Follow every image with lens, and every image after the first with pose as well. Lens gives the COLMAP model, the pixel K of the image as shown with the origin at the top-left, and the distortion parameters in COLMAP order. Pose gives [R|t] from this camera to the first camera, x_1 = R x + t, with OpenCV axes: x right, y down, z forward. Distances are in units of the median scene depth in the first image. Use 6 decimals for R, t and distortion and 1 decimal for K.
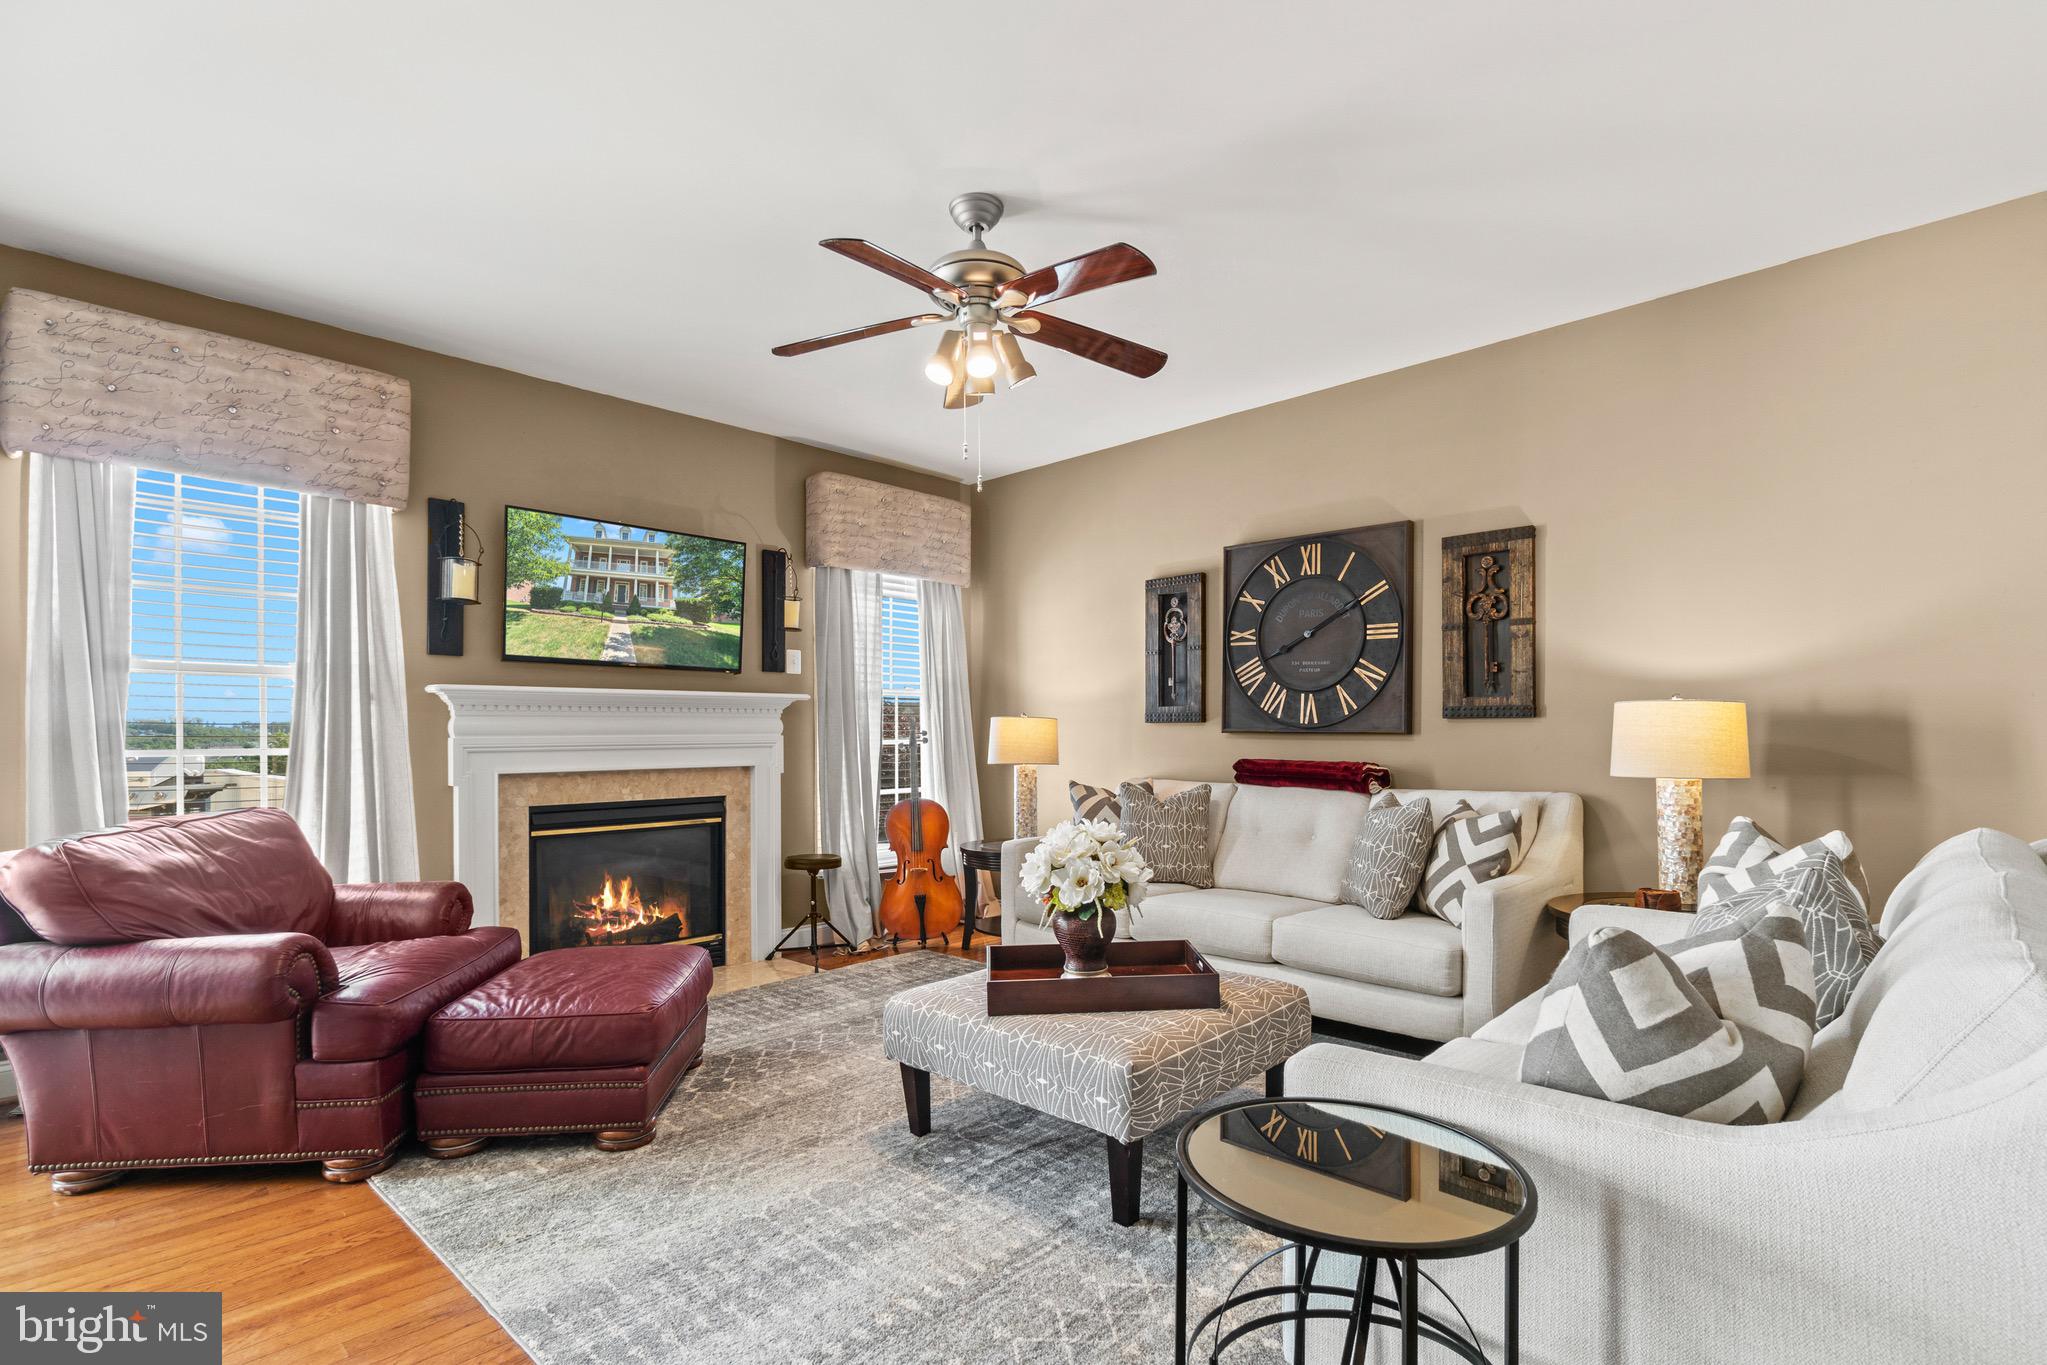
lens RADIAL K [[958.7, 0, 1021.0], [0, 958.7, 717.8], [0, 0, 1]] dist [-0.001970, -0.000871]
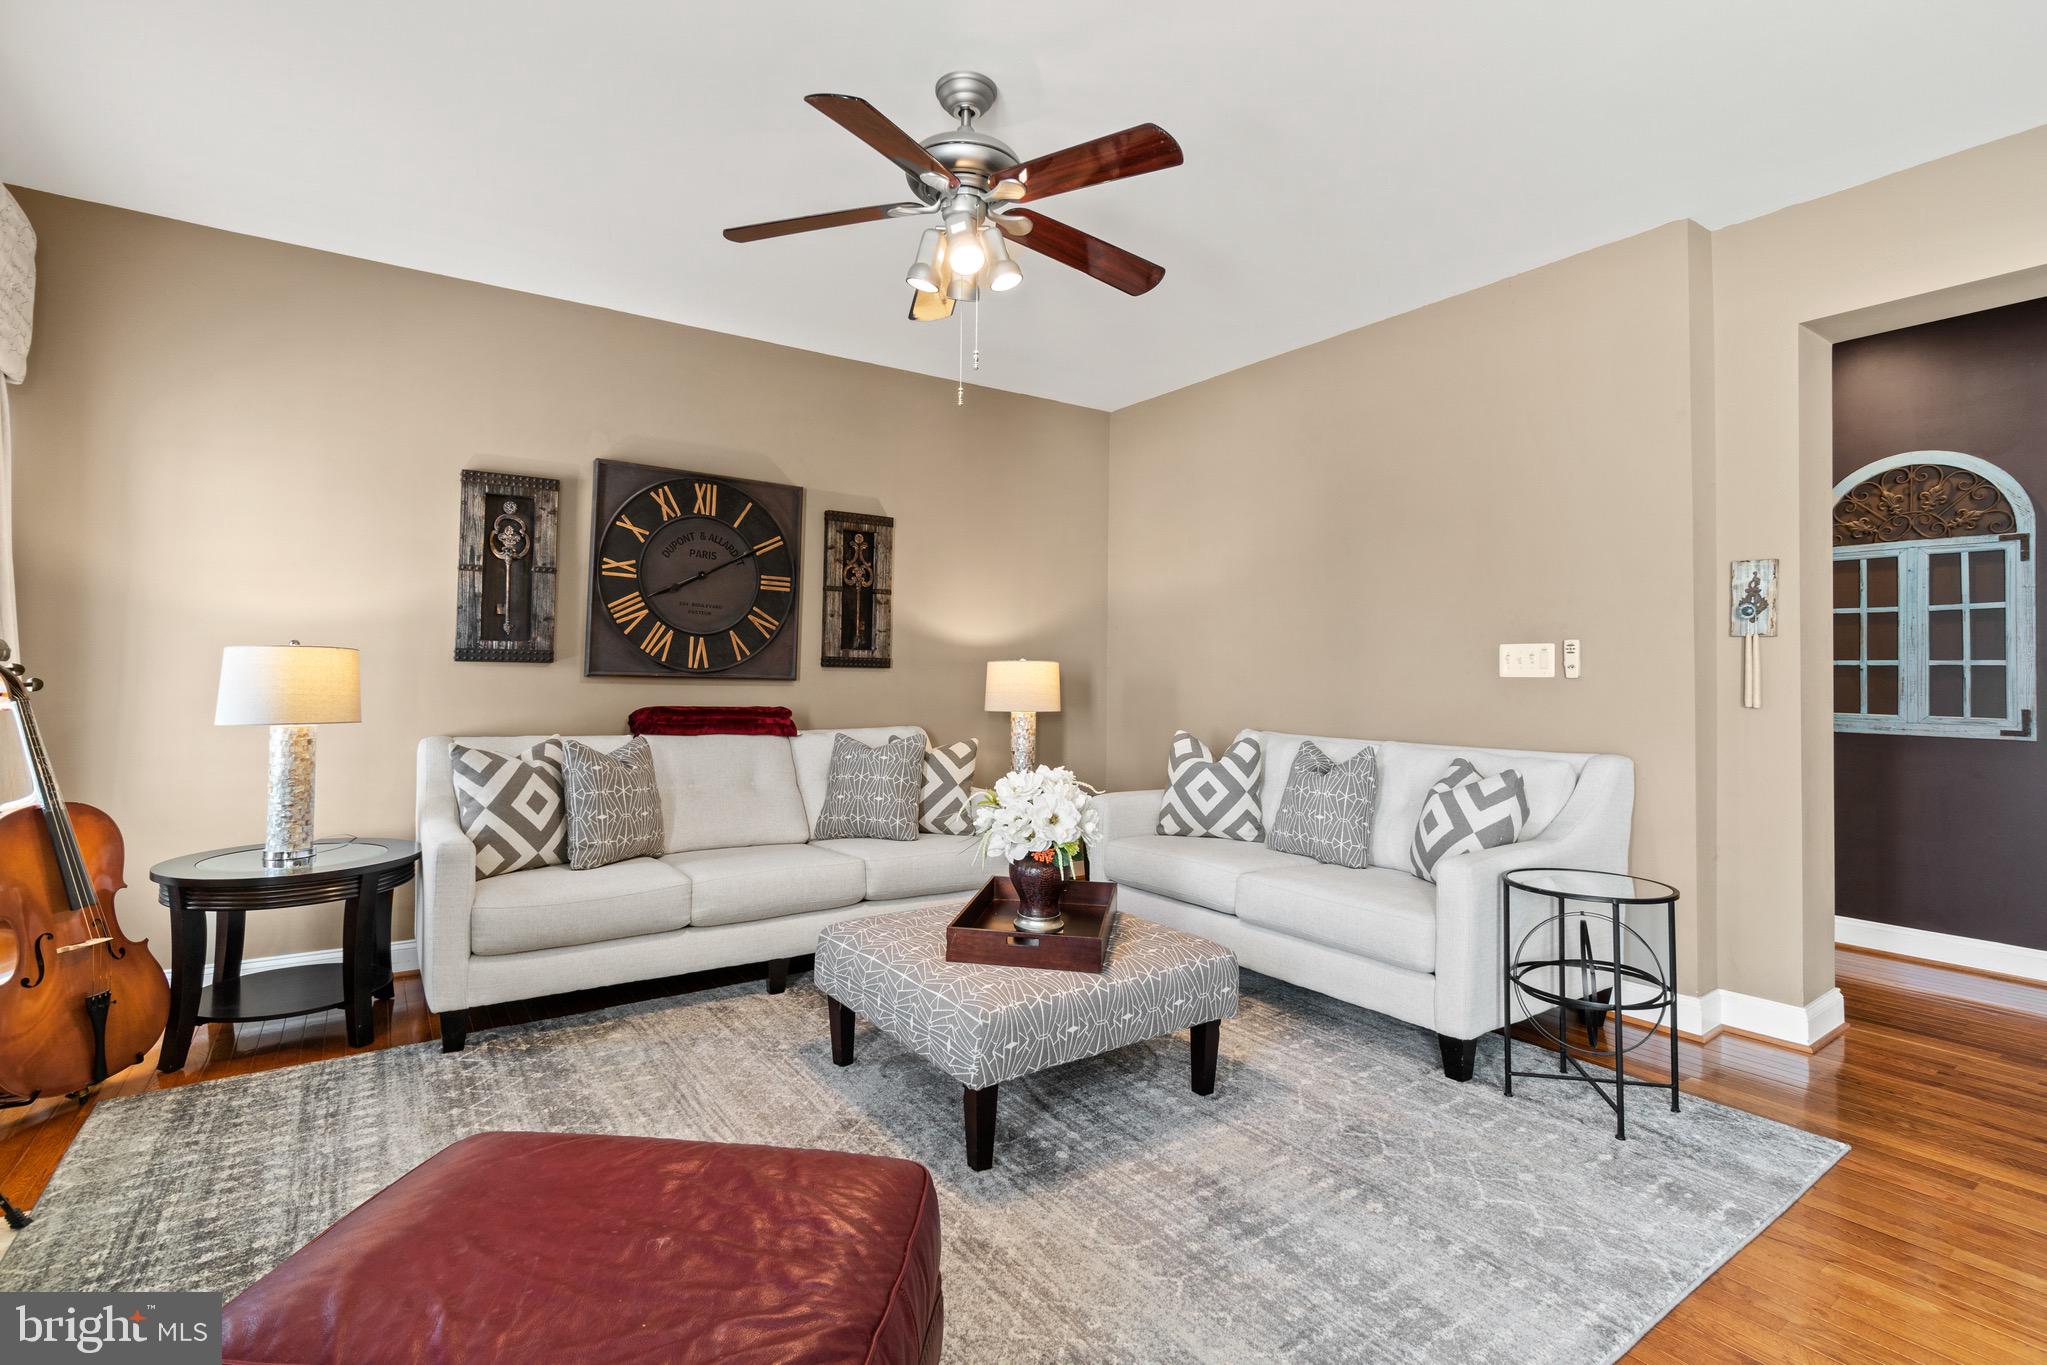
lens RADIAL K [[940.6, 0, 985.7], [0, 940.6, 661.1], [0, 0, 1]] dist [-0.000667, -0.000313]
pose [[0.221113, 0.025321, 0.974919, -0.564314], [-0.028888, 0.999394, -0.019405, 0.008827], [-0.974820, -0.023873, 0.221711, 0.516948]]
